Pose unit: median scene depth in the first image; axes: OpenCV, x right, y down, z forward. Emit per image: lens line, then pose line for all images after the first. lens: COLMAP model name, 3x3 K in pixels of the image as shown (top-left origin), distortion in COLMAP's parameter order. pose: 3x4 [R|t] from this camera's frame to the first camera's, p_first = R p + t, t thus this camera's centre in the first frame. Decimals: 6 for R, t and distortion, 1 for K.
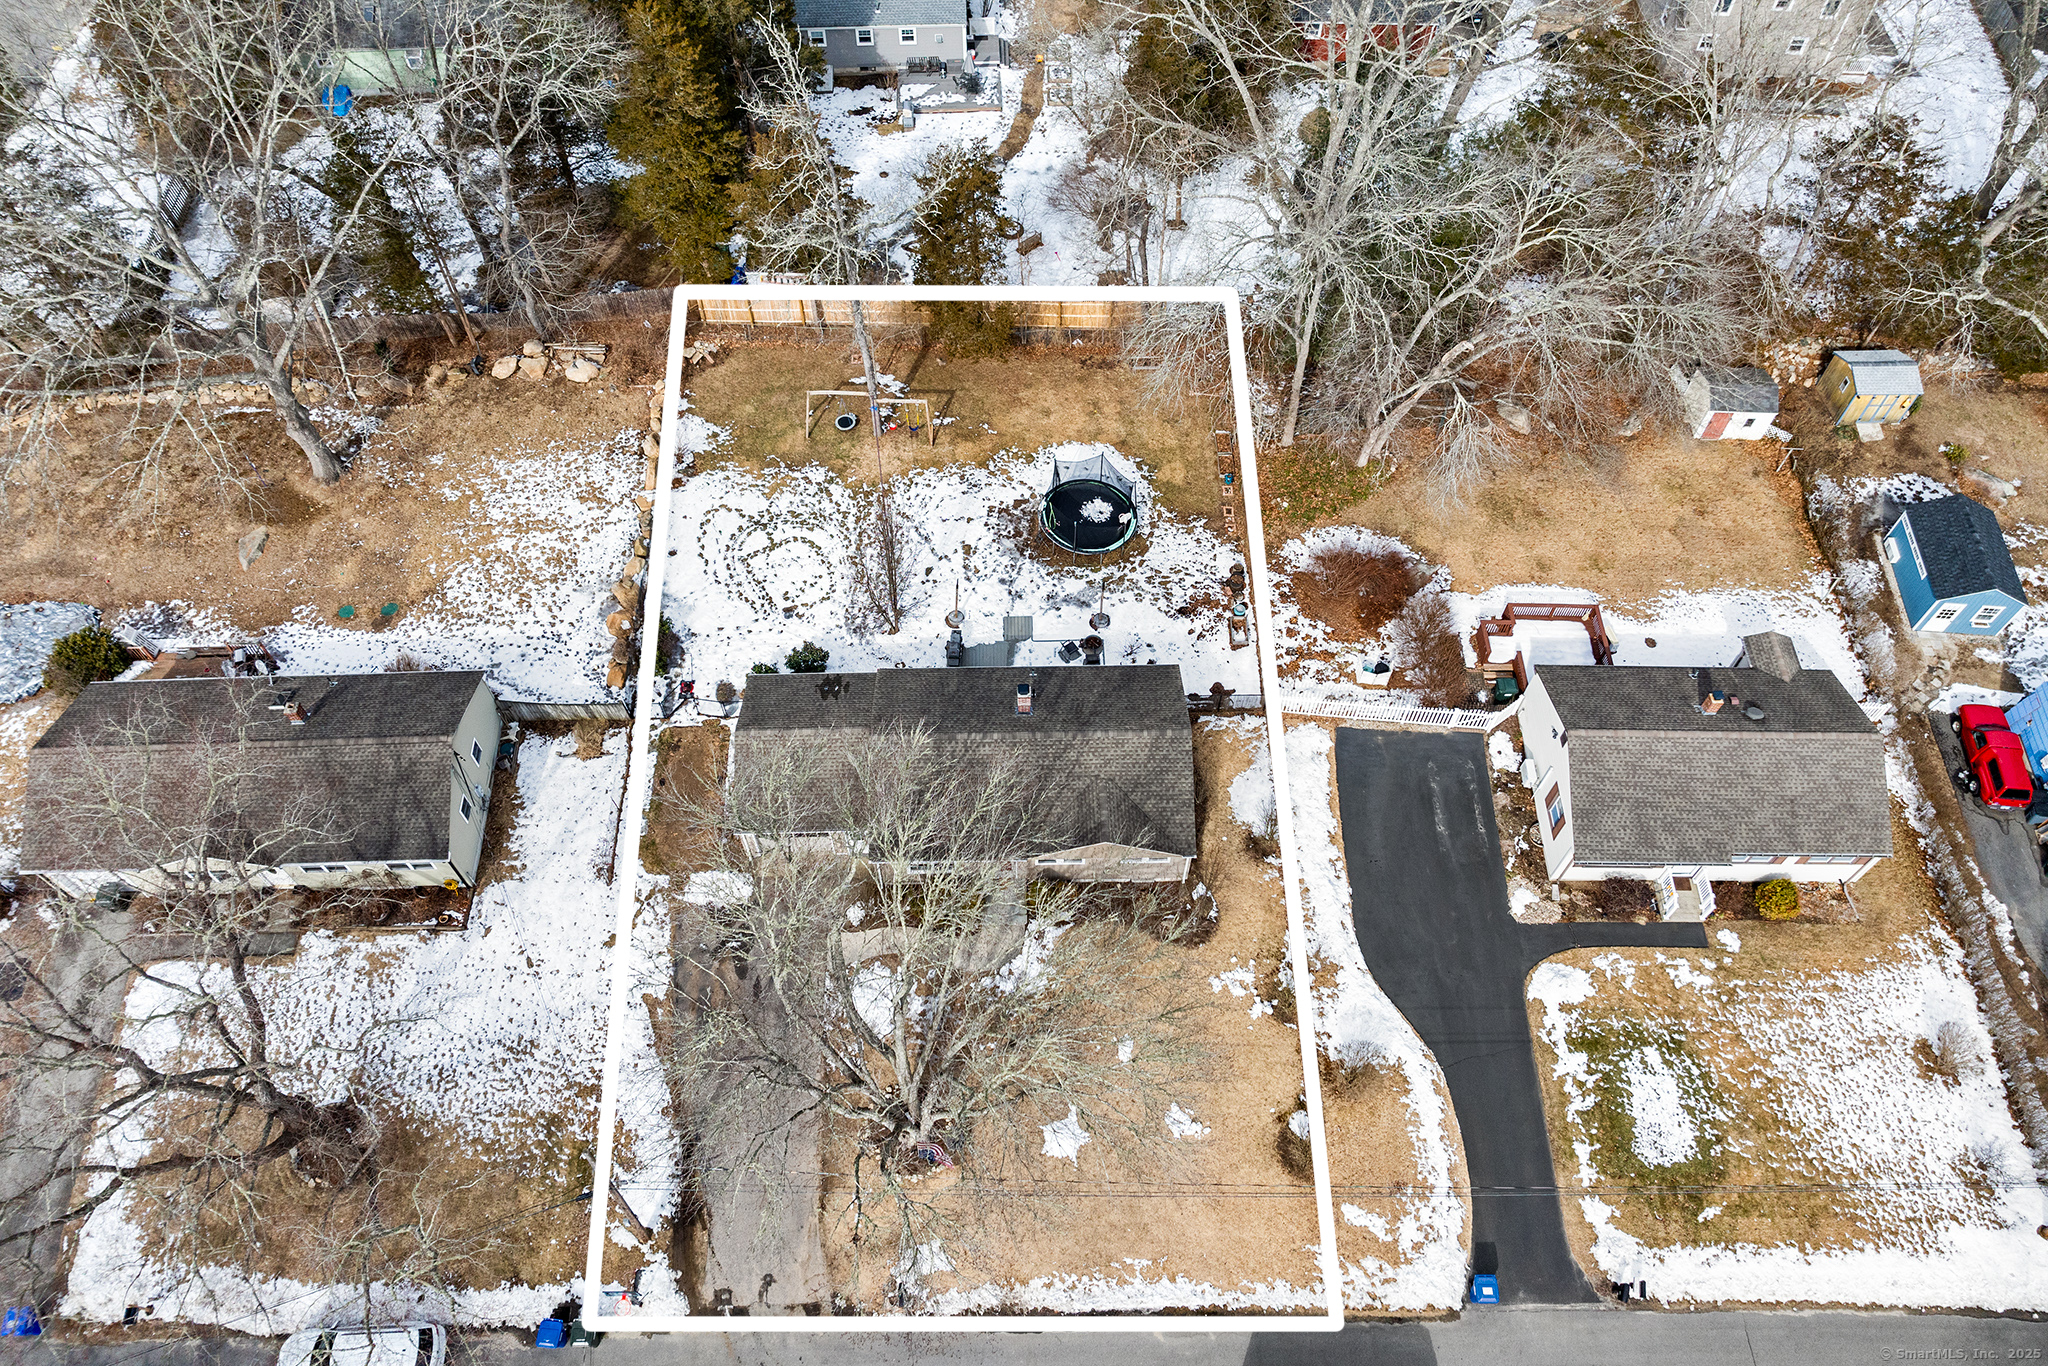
lens RADIAL K [[1469.3, 0, 1024.0], [0, 1469.3, 683.0], [0, 0, 1]] dist [-0.030764, -0.020112]
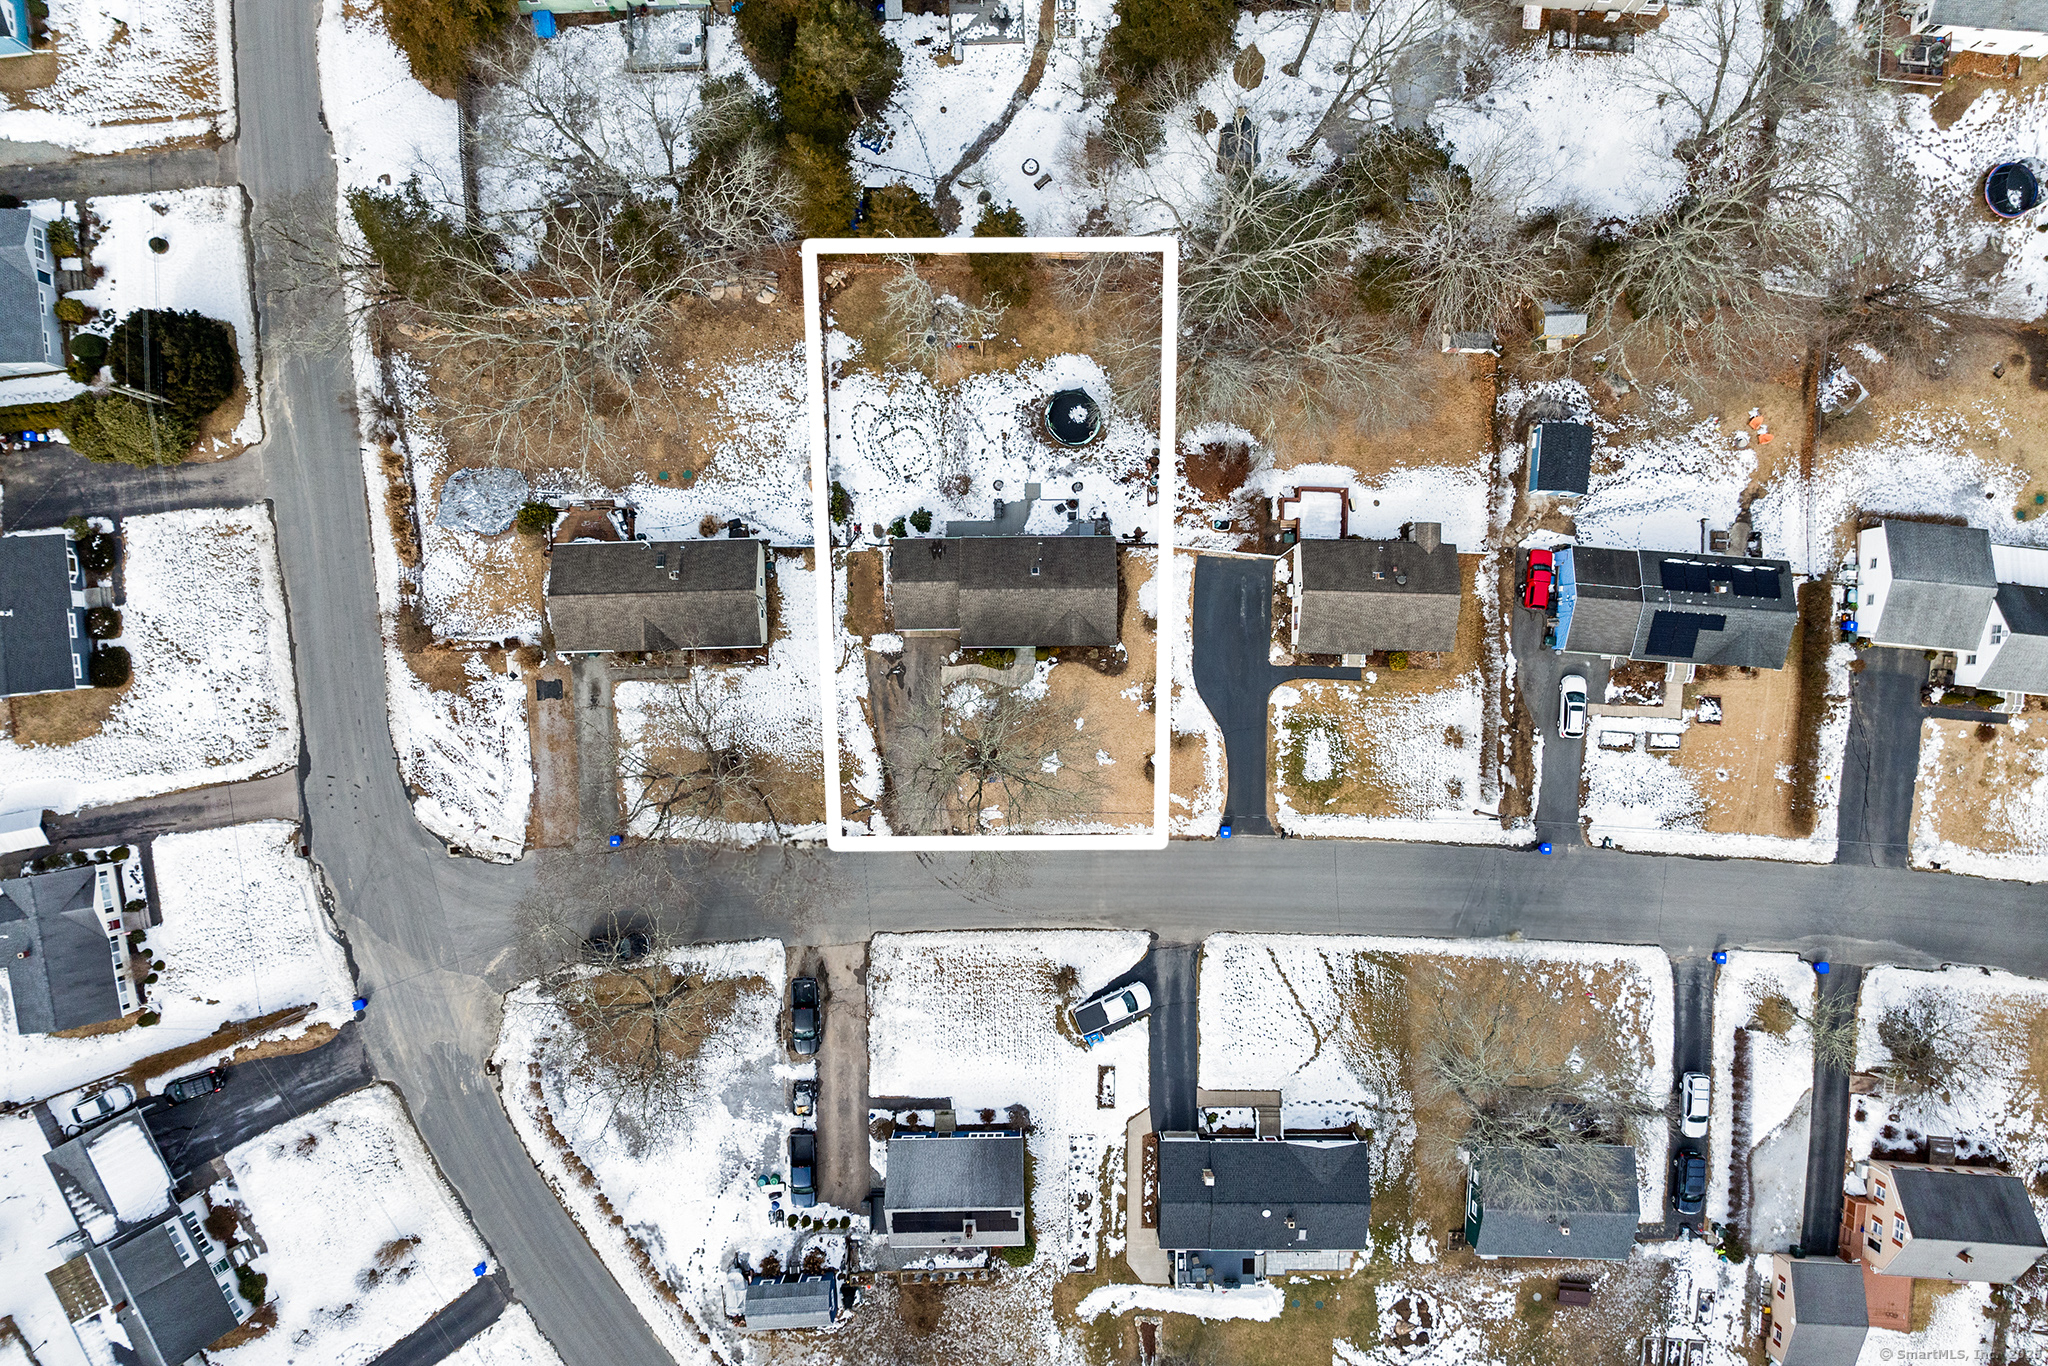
lens RADIAL K [[1469.3, 0, 1024.0], [0, 1469.3, 683.0], [0, 0, 1]] dist [-0.030764, -0.020112]
pose [[0.999836, 0.010448, -0.014765, 0.014938], [-0.000030, 0.817233, 0.576308, -0.918023], [0.018088, -0.576213, 0.817099, -0.654653]]
